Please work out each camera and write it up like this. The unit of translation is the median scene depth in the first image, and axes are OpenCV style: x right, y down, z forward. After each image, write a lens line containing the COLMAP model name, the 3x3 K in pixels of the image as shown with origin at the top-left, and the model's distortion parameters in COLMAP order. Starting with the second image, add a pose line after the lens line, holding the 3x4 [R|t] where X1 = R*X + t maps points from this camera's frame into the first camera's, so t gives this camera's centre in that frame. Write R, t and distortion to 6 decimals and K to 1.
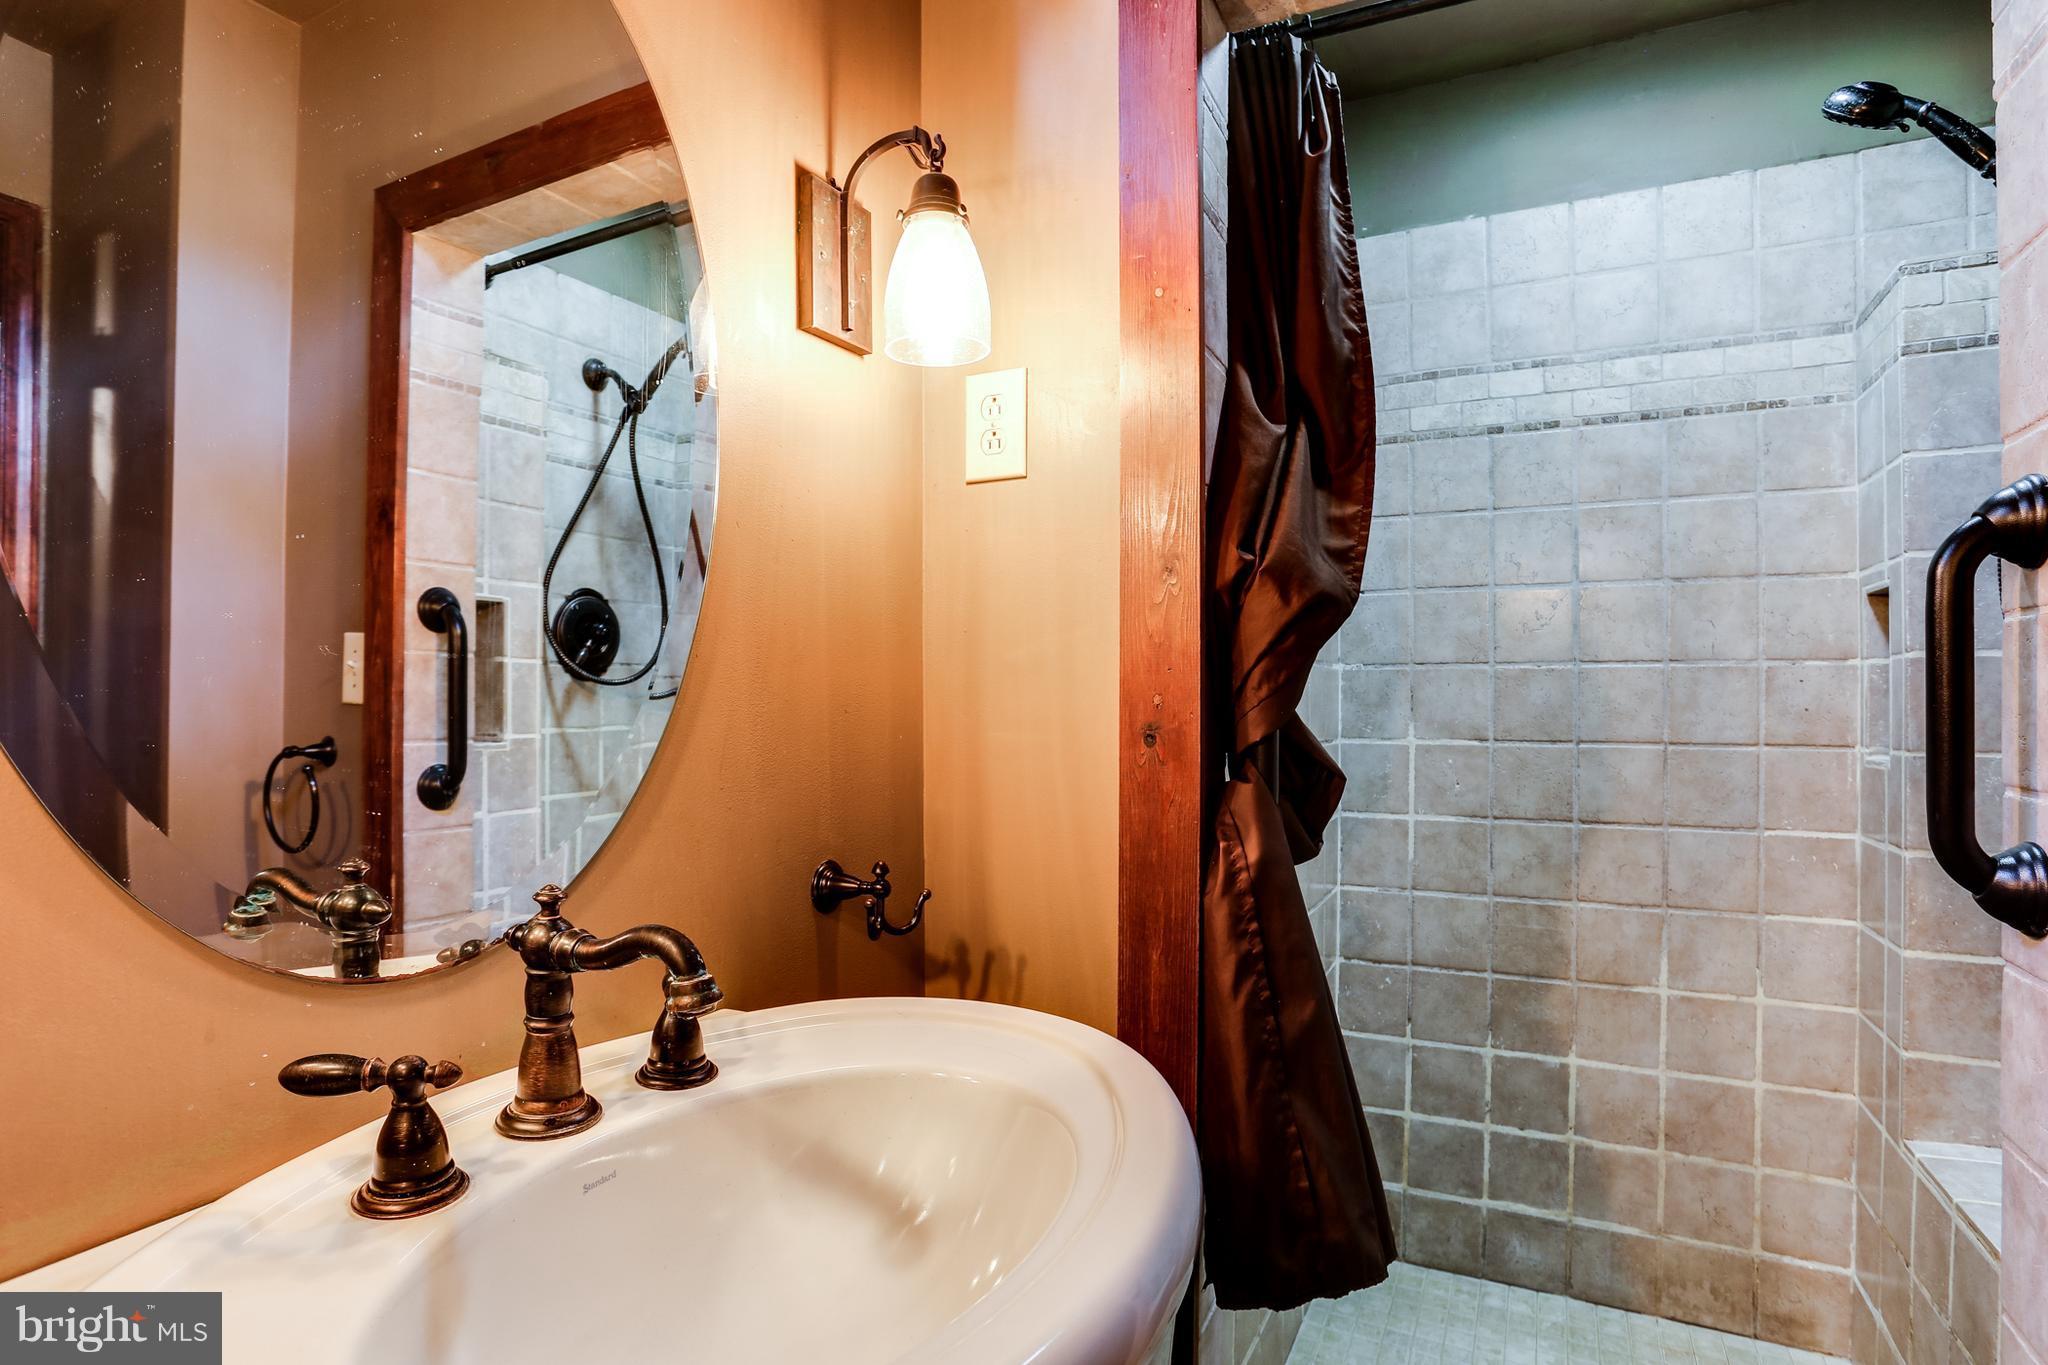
lens RADIAL K [[1041.6, 0, 1023.2], [0, 1041.6, 701.7], [0, 0, 1]] dist [-0.043209, 0.002291]
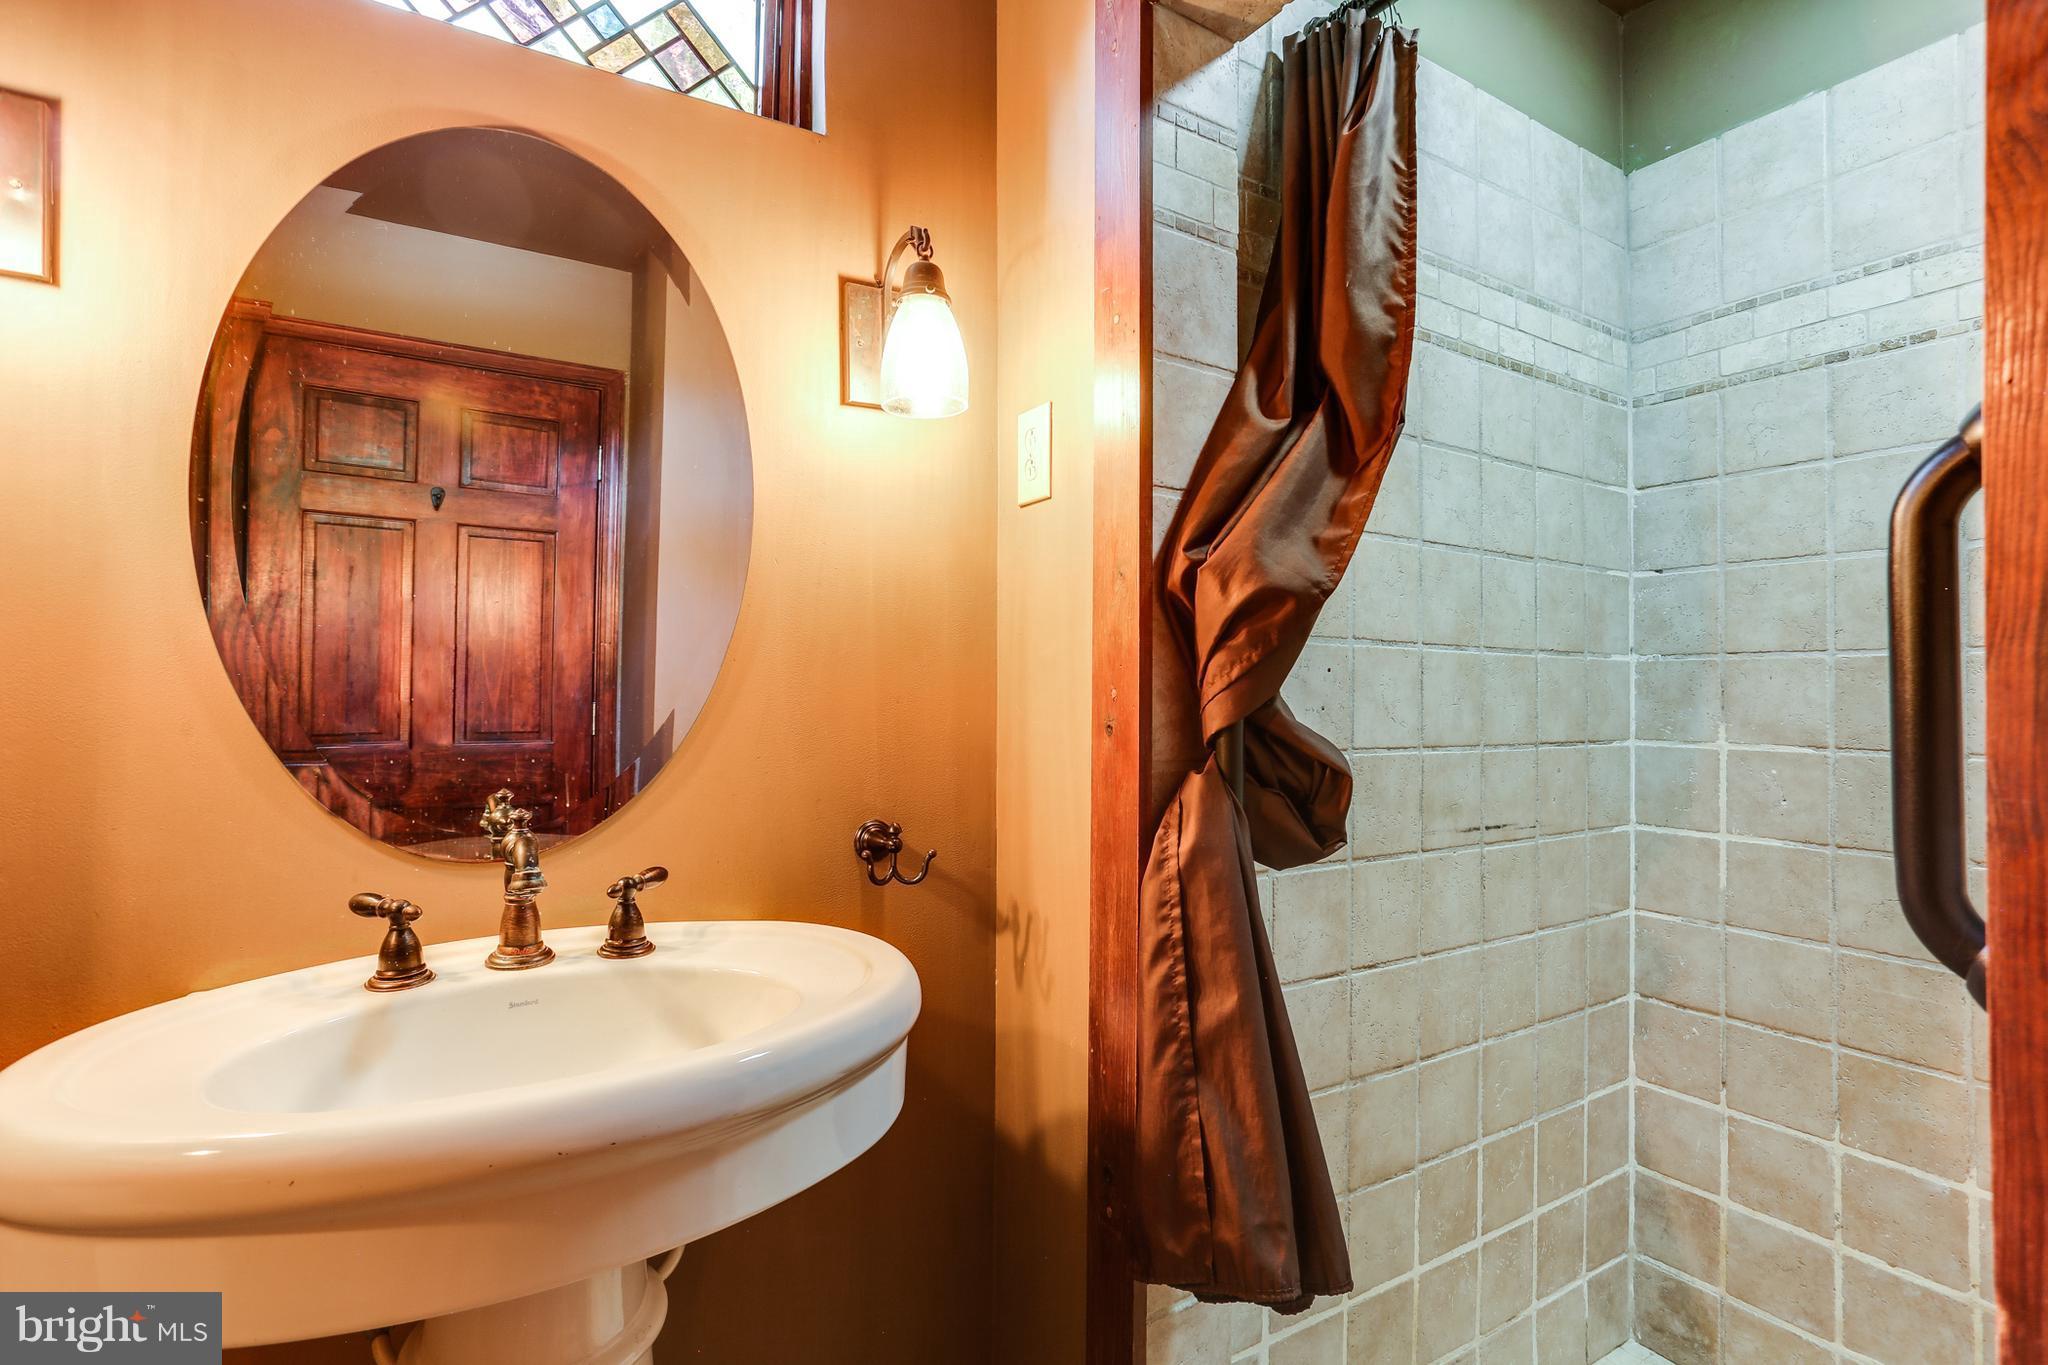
lens RADIAL K [[953.8, 0, 1016.3], [0, 953.8, 669.8], [0, 0, 1]] dist [-0.008886, 0.007573]
pose [[0.855395, -0.005853, -0.517944, 0.295786], [-0.007385, 0.999697, -0.023493, -0.000844], [0.517924, 0.023920, 0.855092, 0.049446]]
